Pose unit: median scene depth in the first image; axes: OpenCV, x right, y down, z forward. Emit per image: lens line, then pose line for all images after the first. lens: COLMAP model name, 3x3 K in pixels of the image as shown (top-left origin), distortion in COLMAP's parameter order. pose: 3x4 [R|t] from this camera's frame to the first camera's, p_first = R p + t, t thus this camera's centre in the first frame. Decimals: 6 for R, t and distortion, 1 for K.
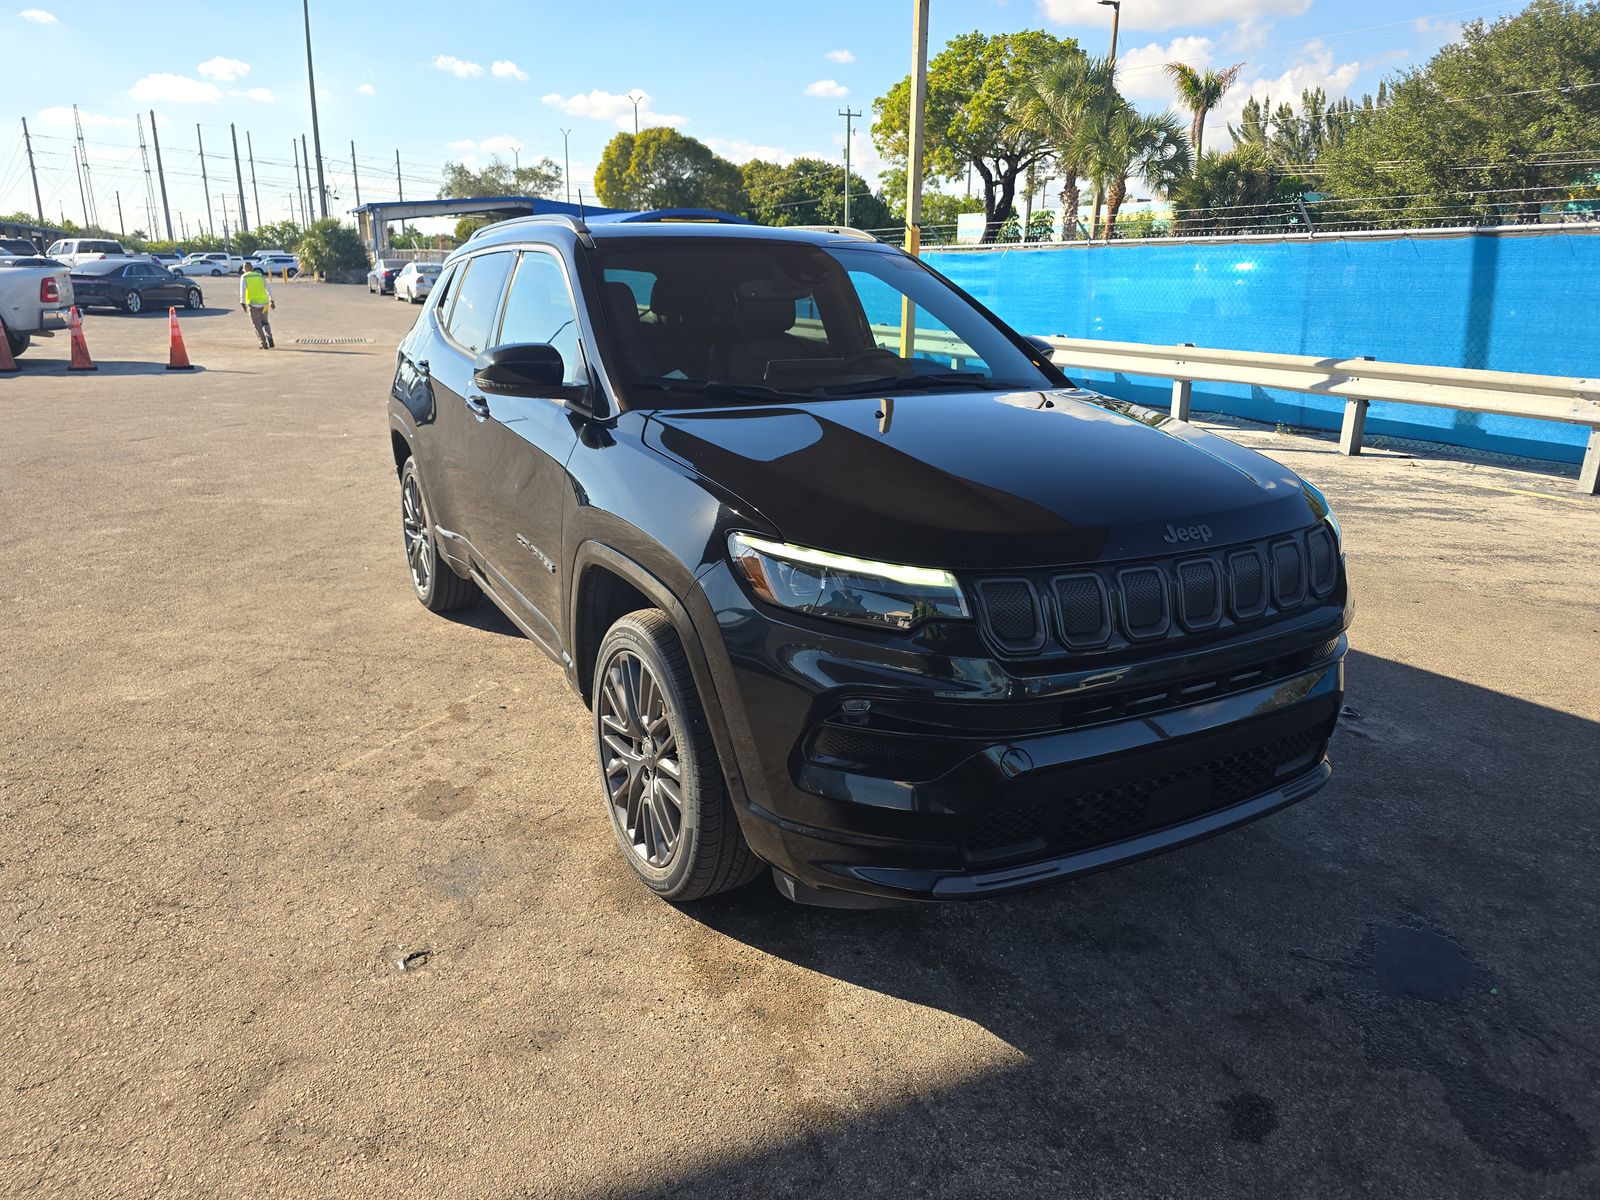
lens RADIAL K [[1076.2, 0, 795.7], [0, 1076.2, 597.7], [0, 0, 1]] dist [0.009392, -0.020571]
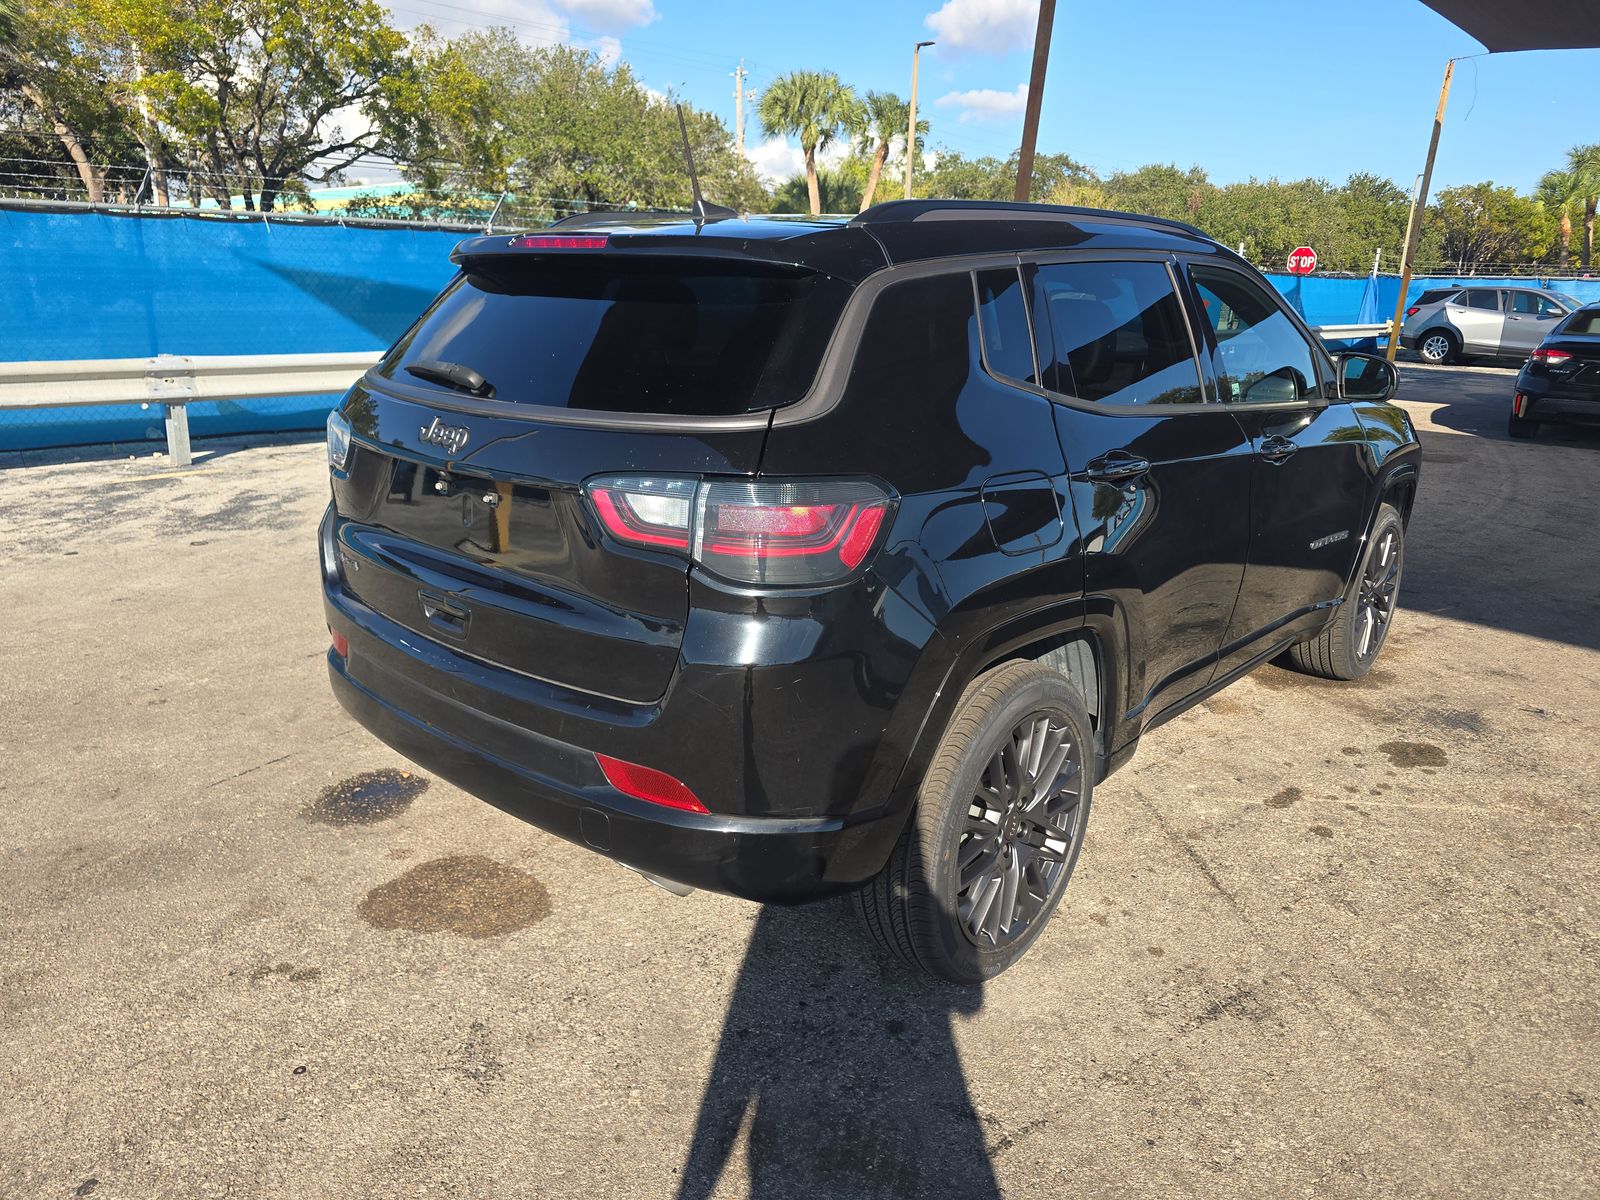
lens RADIAL K [[1076.2, 0, 801.0], [0, 1076.2, 600.7], [0, 0, 1]] dist [0.009392, -0.020571]
pose [[-0.318662, -0.278257, 0.906106, -0.333845], [0.243616, 0.899785, 0.361991, -0.158591], [-0.916027, 0.336095, -0.218940, 0.538221]]
